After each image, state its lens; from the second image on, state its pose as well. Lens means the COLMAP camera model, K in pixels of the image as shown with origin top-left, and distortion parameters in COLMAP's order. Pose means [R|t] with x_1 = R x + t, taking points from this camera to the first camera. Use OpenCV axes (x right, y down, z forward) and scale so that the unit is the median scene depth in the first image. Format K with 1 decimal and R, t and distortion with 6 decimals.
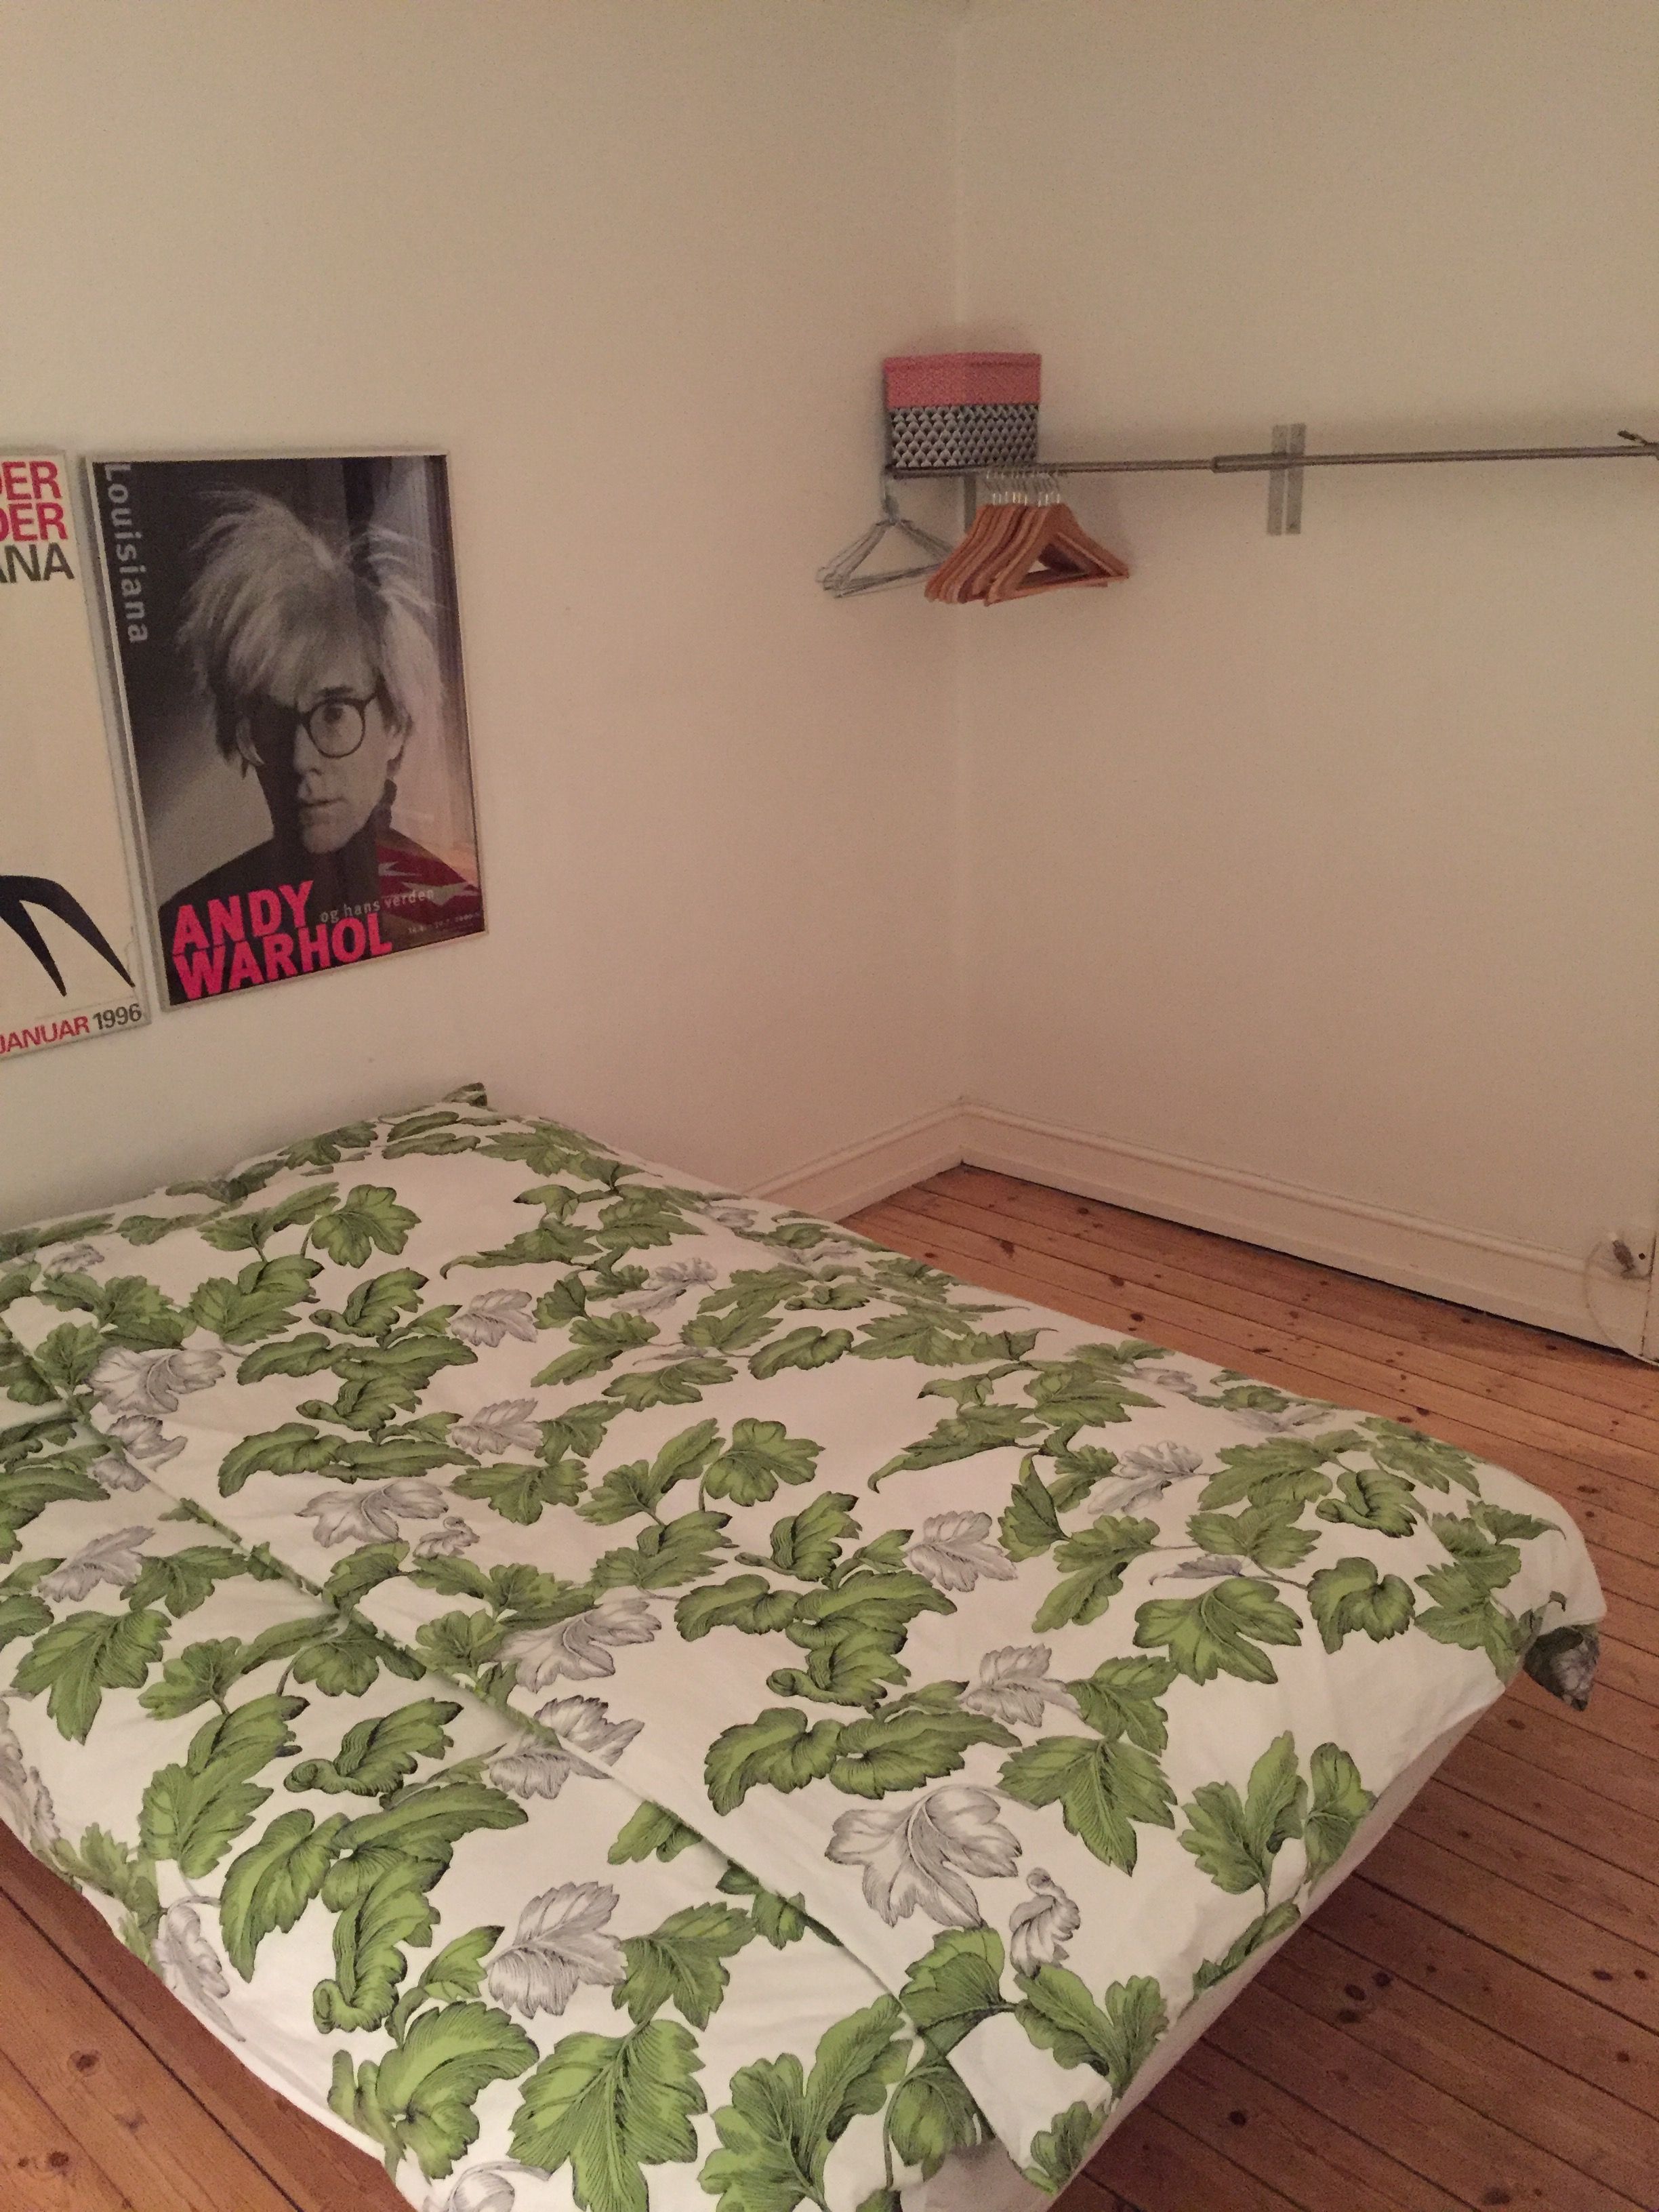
lens RADIAL K [[1896.0, 0, 835.4], [0, 1896.0, 1103.7], [0, 0, 1]] dist [0.058903, -0.059192]
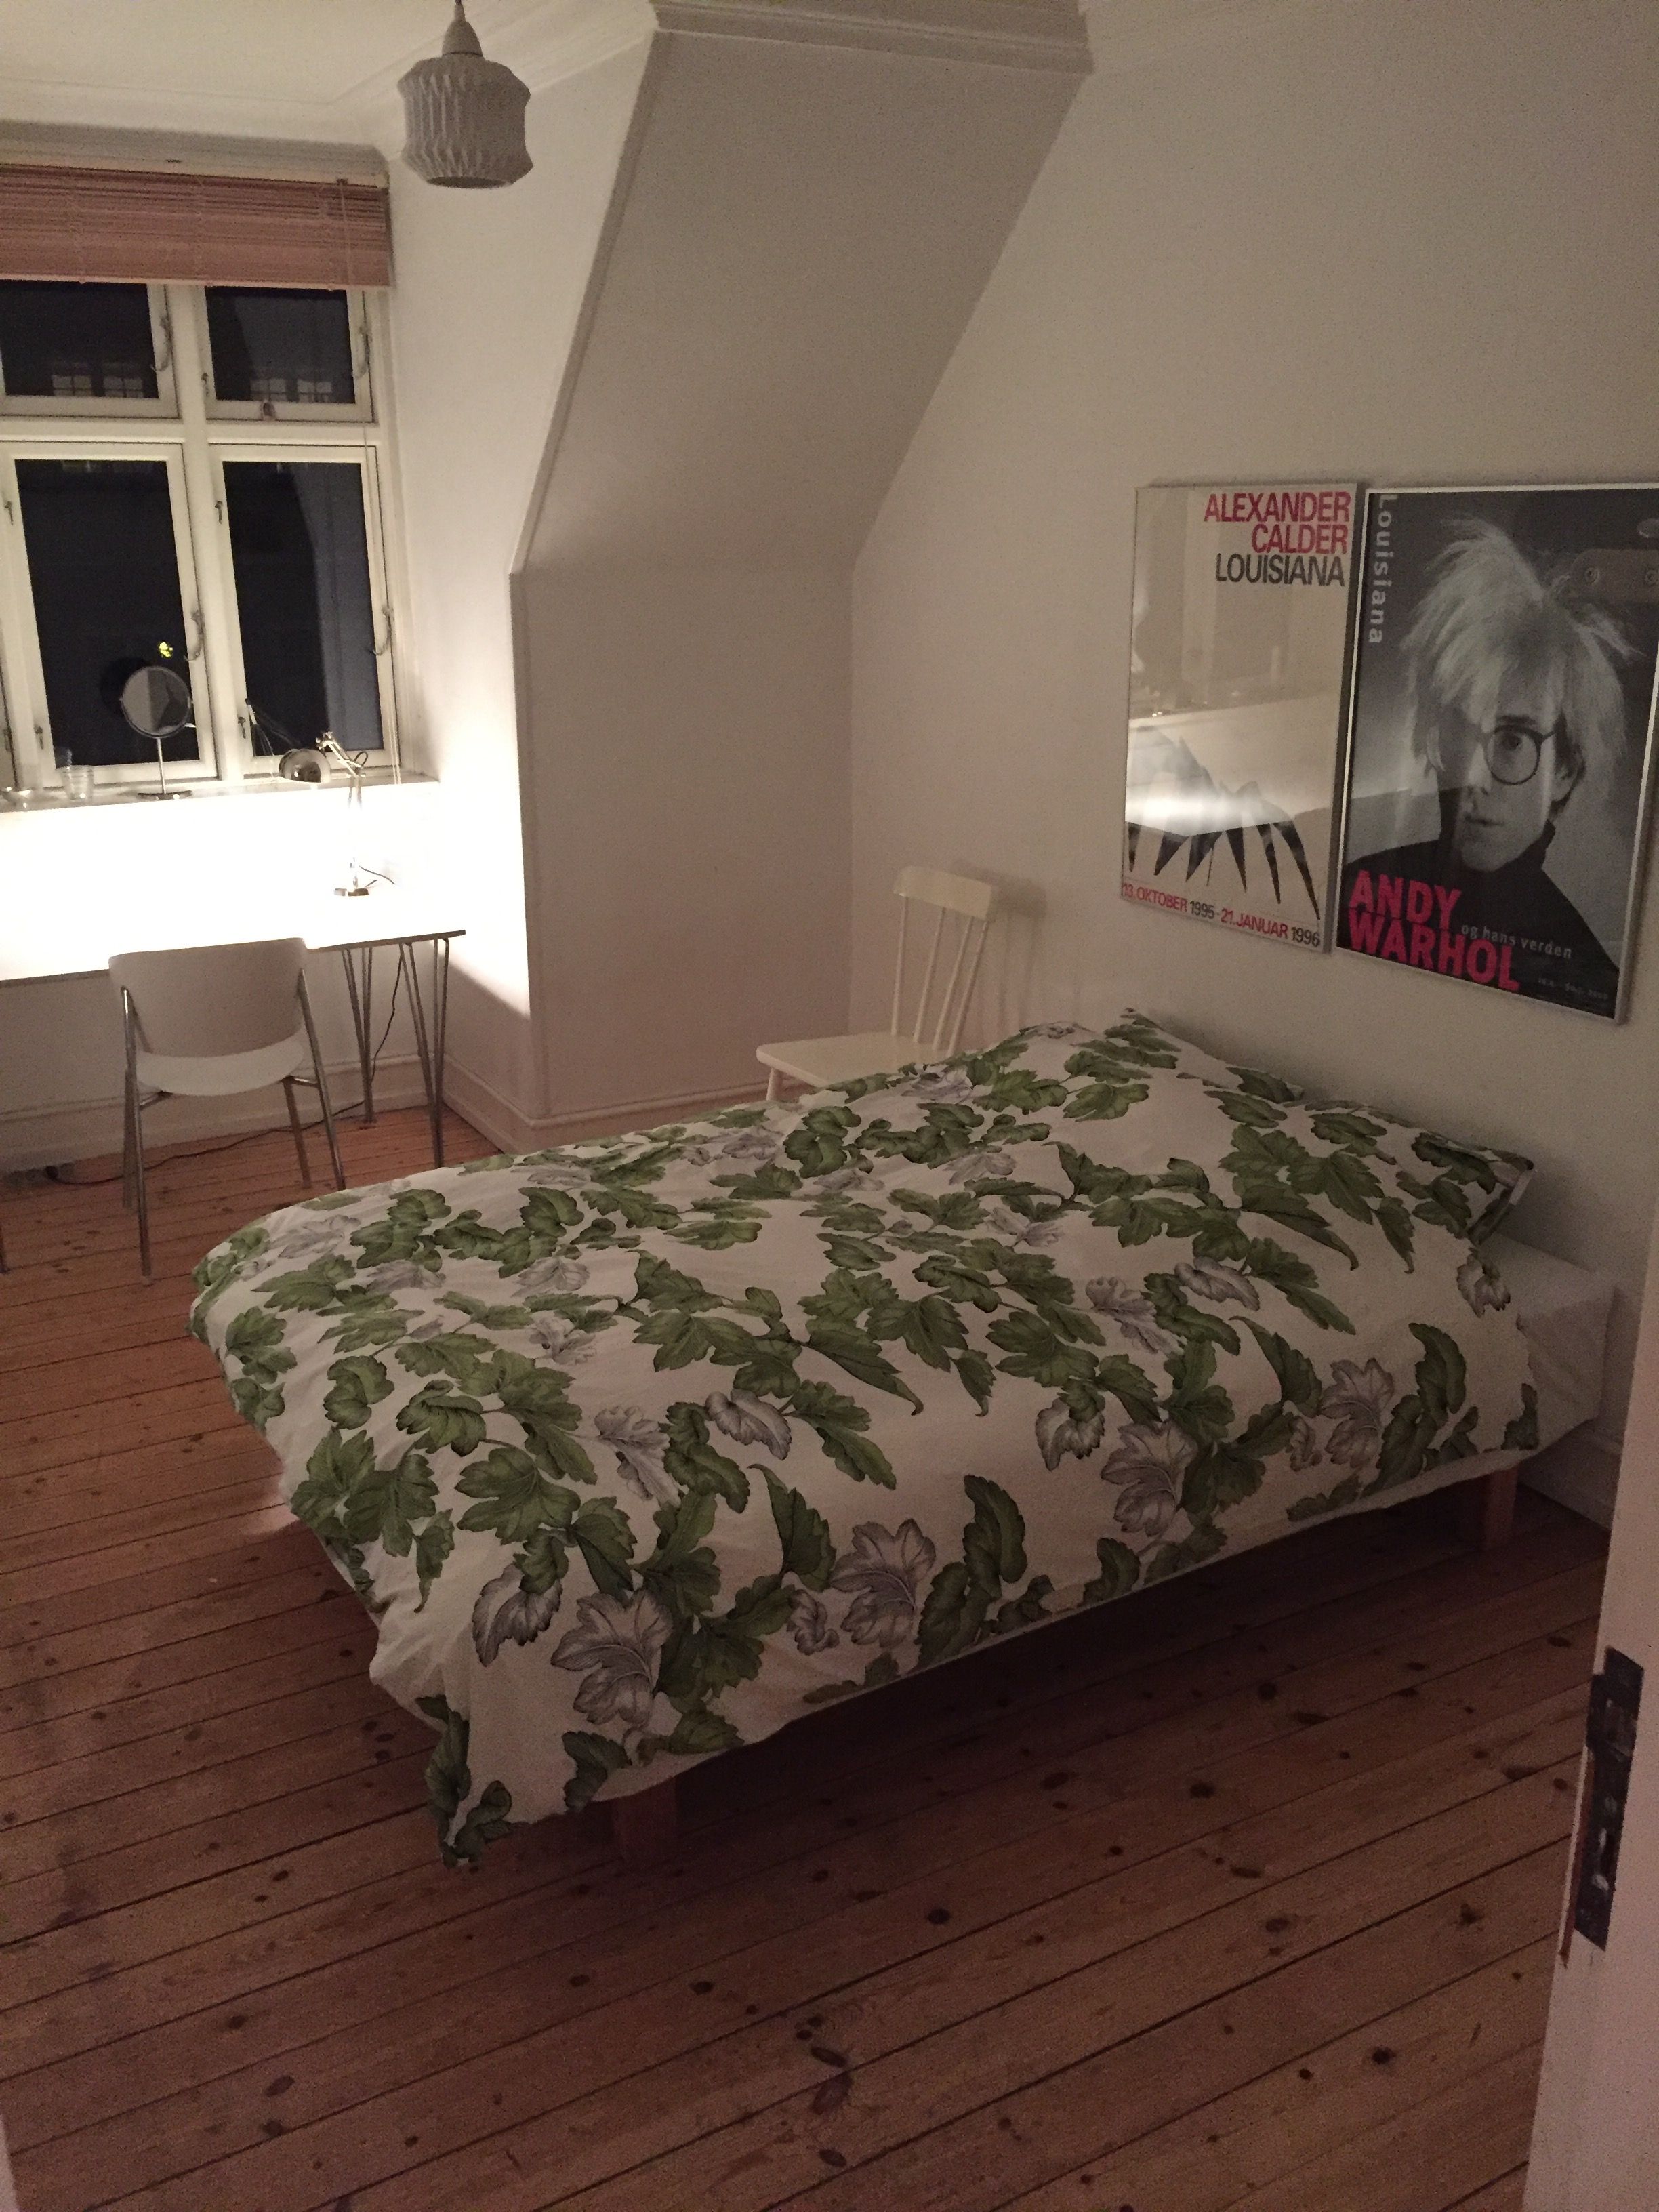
lens RADIAL K [[1896.0, 0, 816.1], [0, 1896.0, 1108.8], [0, 0, 1]] dist [0.058903, -0.059192]
pose [[-0.322651, 0.315995, -0.892213, 0.964961], [-0.289854, 0.864353, 0.410948, -0.405667], [0.901044, 0.391204, -0.187292, 1.095464]]
